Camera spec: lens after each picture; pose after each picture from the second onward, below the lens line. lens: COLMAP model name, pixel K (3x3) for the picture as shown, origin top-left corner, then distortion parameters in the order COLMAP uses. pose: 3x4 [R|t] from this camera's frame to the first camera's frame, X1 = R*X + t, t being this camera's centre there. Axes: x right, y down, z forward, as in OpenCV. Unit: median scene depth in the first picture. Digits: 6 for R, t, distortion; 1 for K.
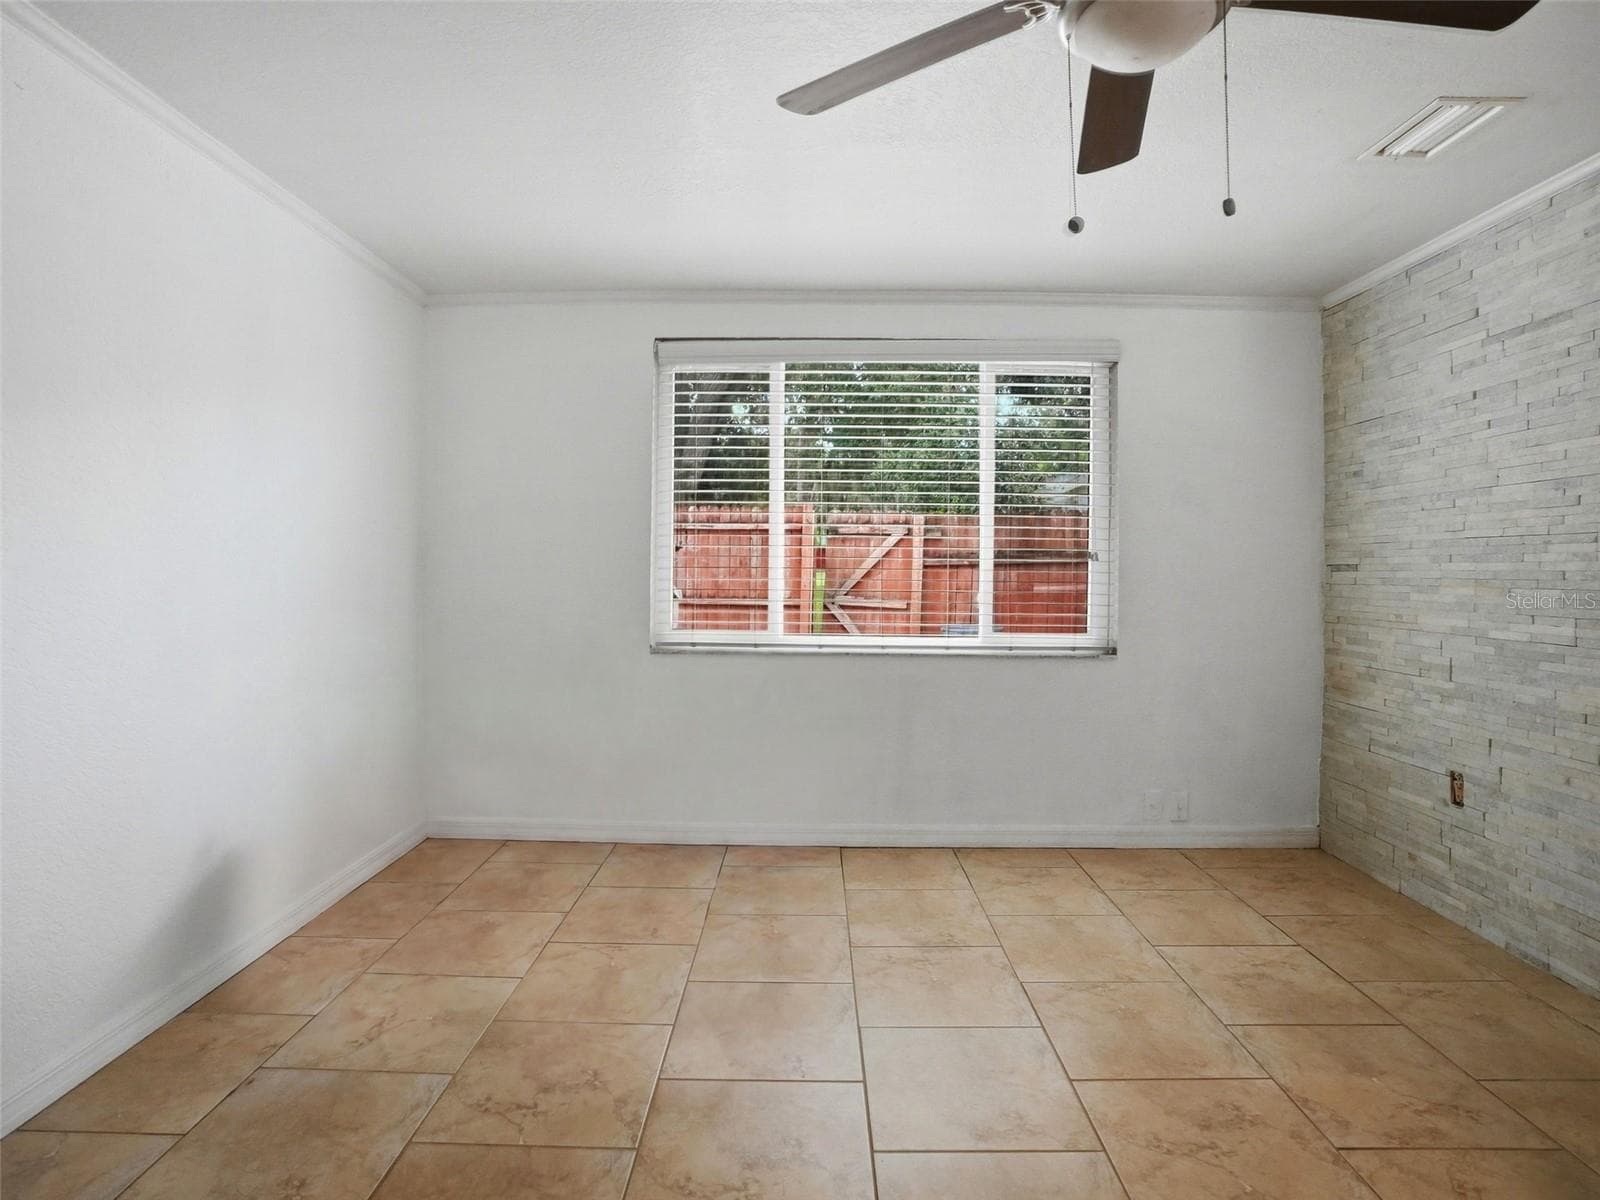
lens RADIAL K [[846.9, 0, 802.5], [0, 846.9, 564.1], [0, 0, 1]] dist [-0.067461, 0.023598]
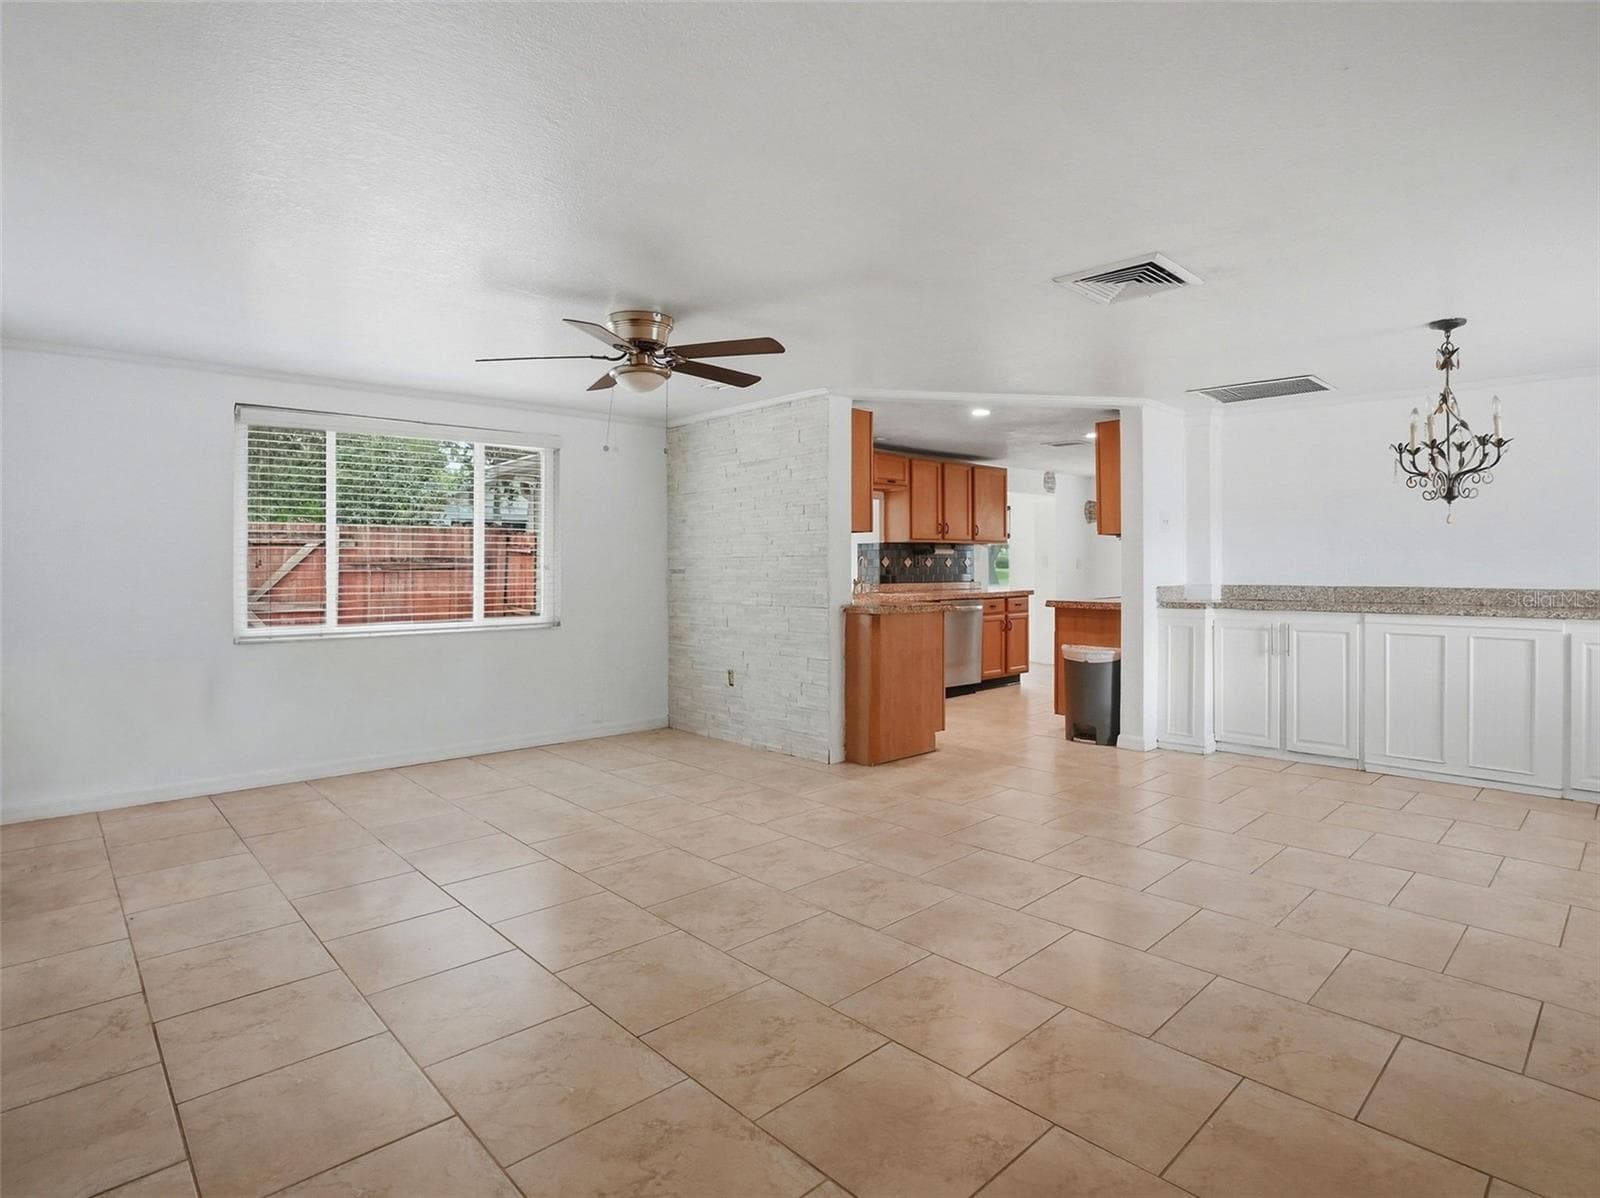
lens RADIAL K [[846.9, 0, 799.7], [0, 846.9, 570.9], [0, 0, 1]] dist [-0.067461, 0.023598]
pose [[0.719200, -0.015255, 0.694636, -0.477262], [0.010016, 0.999883, 0.011588, -0.017072], [-0.694731, -0.001377, 0.719268, -0.567405]]
